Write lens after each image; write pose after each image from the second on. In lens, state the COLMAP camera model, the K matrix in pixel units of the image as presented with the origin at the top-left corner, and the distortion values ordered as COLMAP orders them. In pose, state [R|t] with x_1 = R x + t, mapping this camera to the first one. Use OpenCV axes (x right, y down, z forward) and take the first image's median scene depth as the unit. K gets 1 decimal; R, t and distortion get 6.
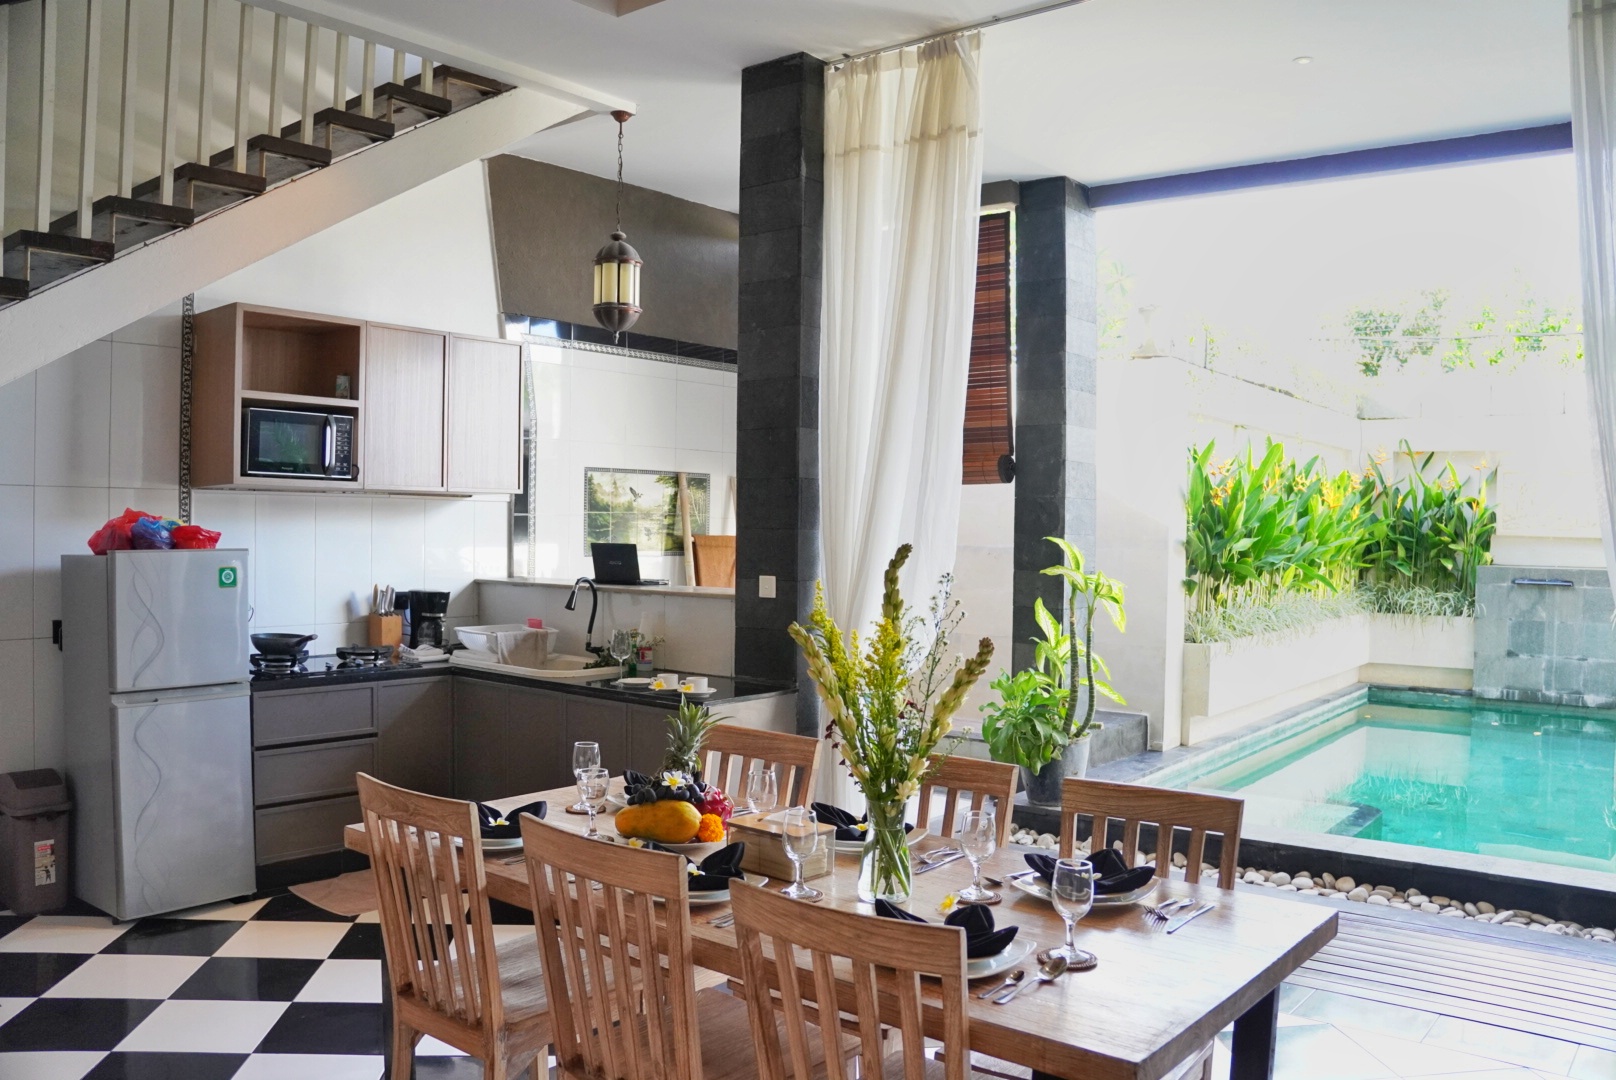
lens RADIAL K [[1286.3, 0, 804.9], [0, 1286.3, 538.7], [0, 0, 1]] dist [-0.208136, 0.127130]
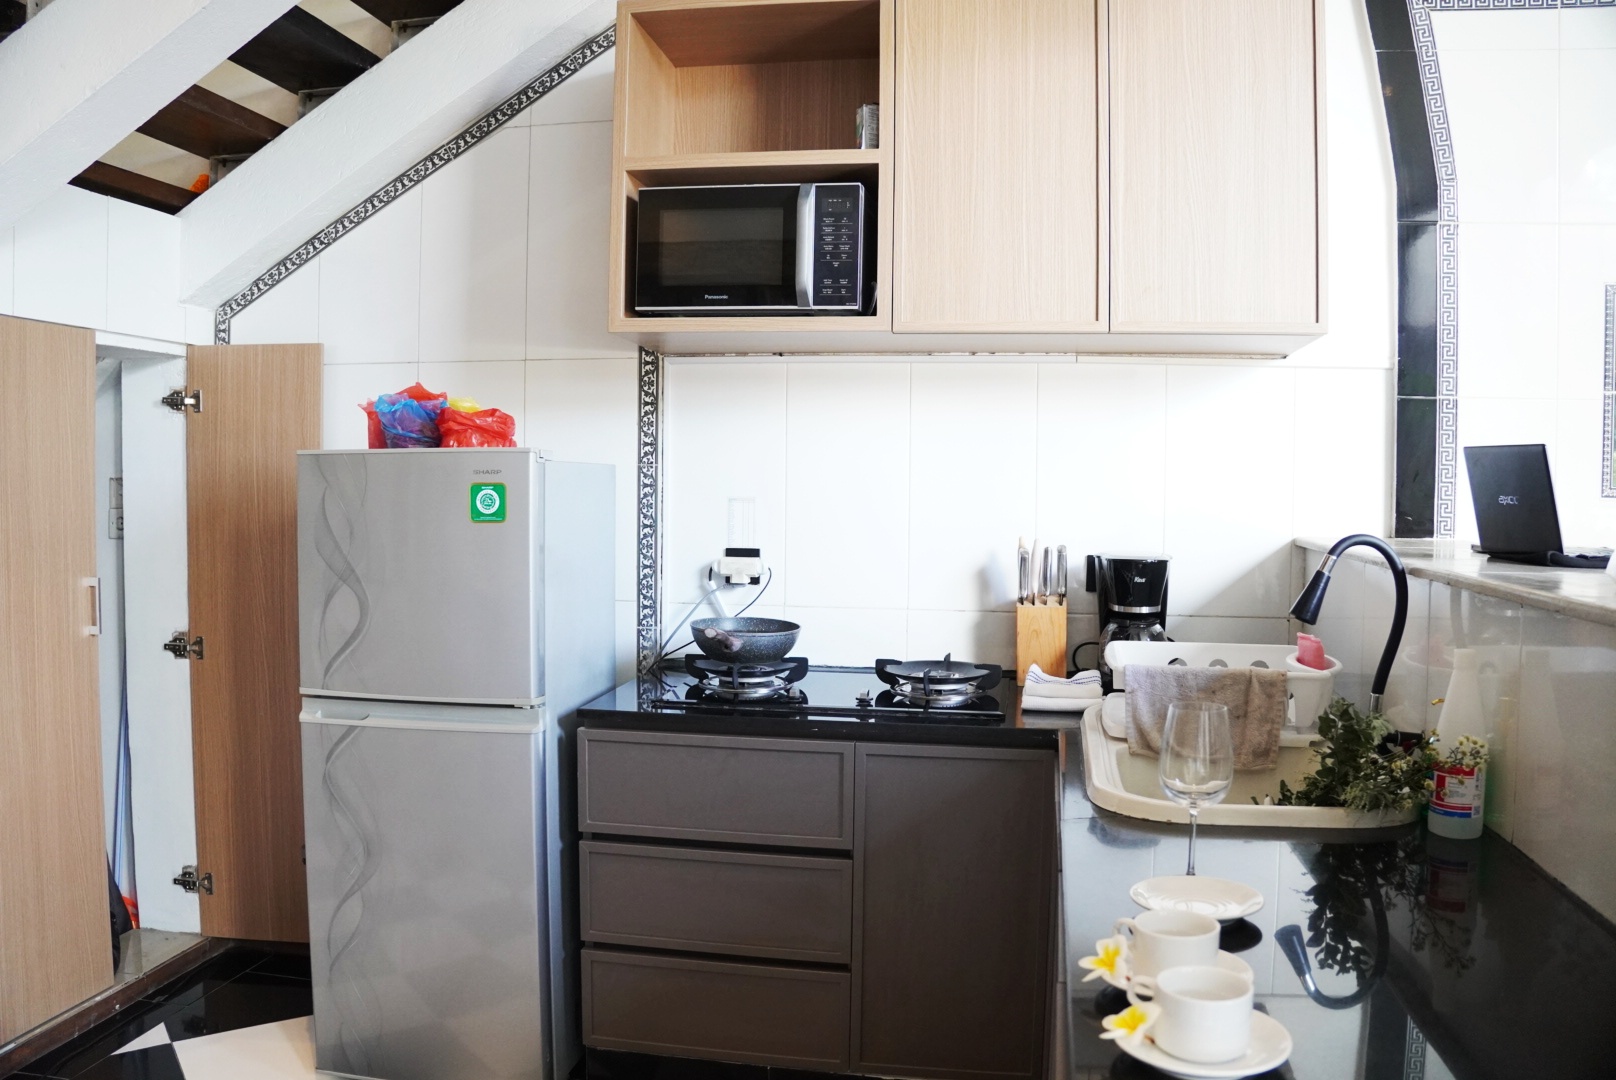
lens RADIAL K [[1286.3, 0, 814.2], [0, 1286.3, 539.8], [0, 0, 1]] dist [-0.208136, 0.127130]
pose [[0.501395, 0.034132, -0.864545, 0.052139], [-0.011006, 0.999392, 0.033073, 0.023781], [0.865148, -0.007067, 0.501466, 0.743027]]
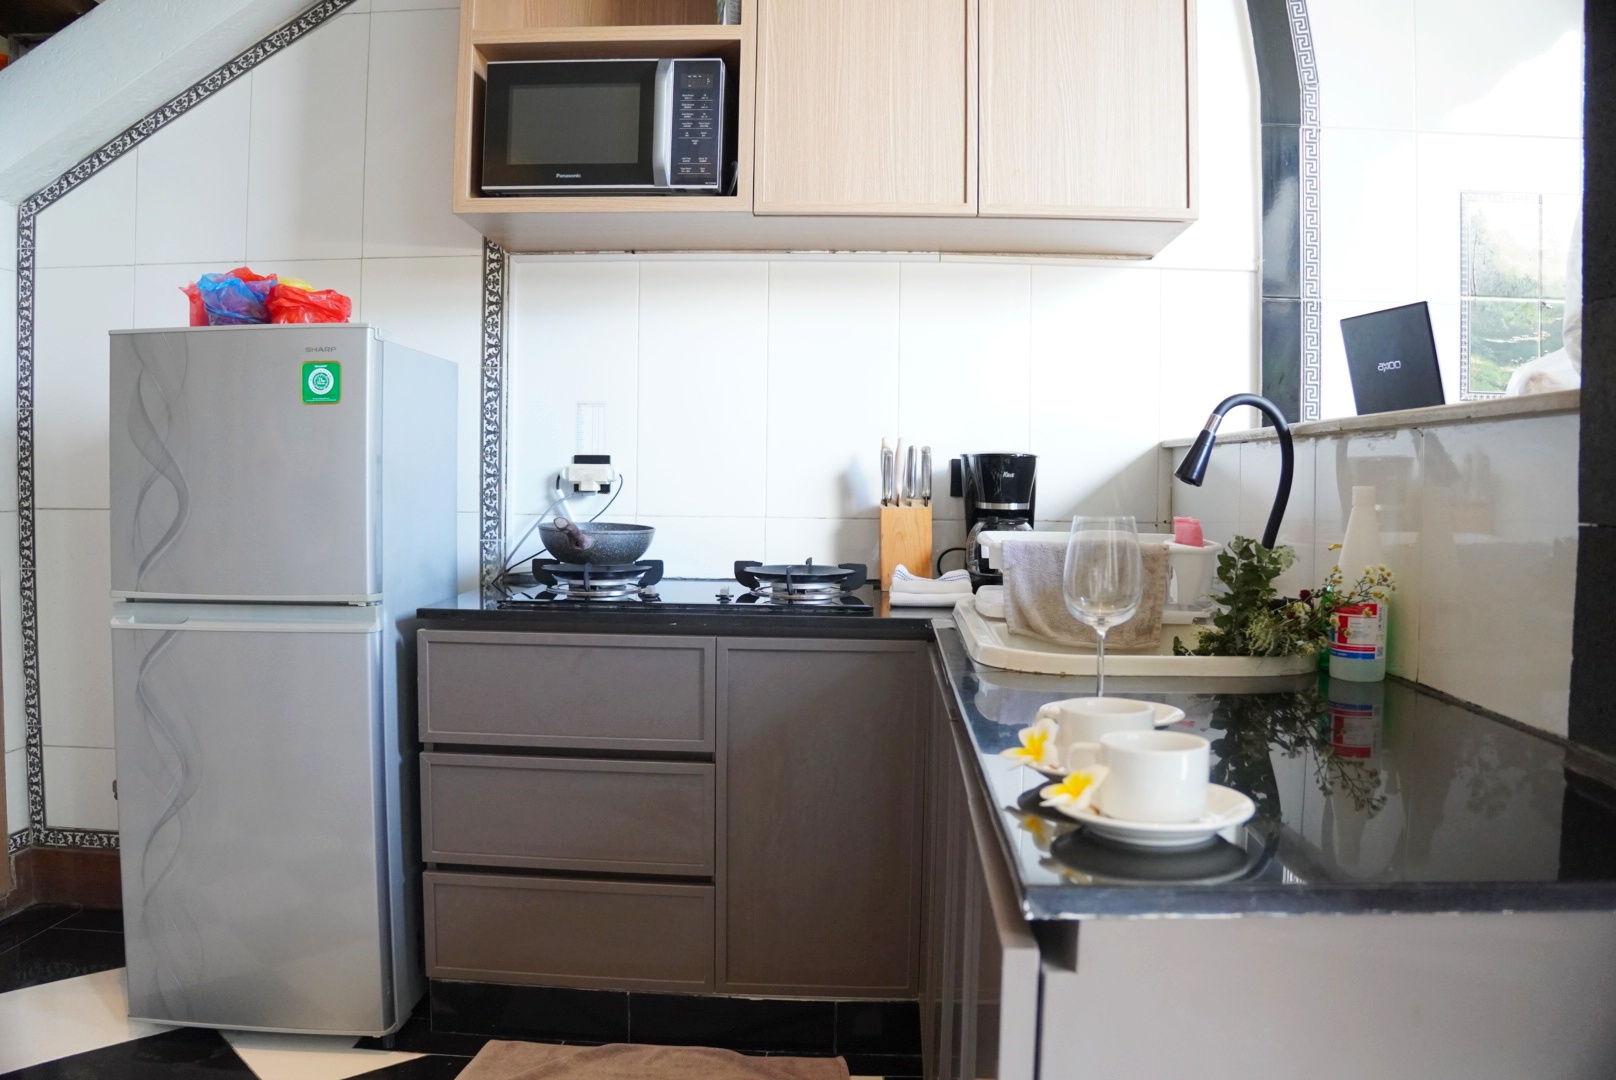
lens RADIAL K [[1286.3, 0, 816.7], [0, 1286.3, 538.8], [0, 0, 1]] dist [-0.208136, 0.127130]
pose [[0.608400, 0.032865, -0.792950, 0.028460], [-0.011178, 0.999398, 0.032845, 0.063868], [0.793552, -0.011119, 0.608401, 0.748892]]
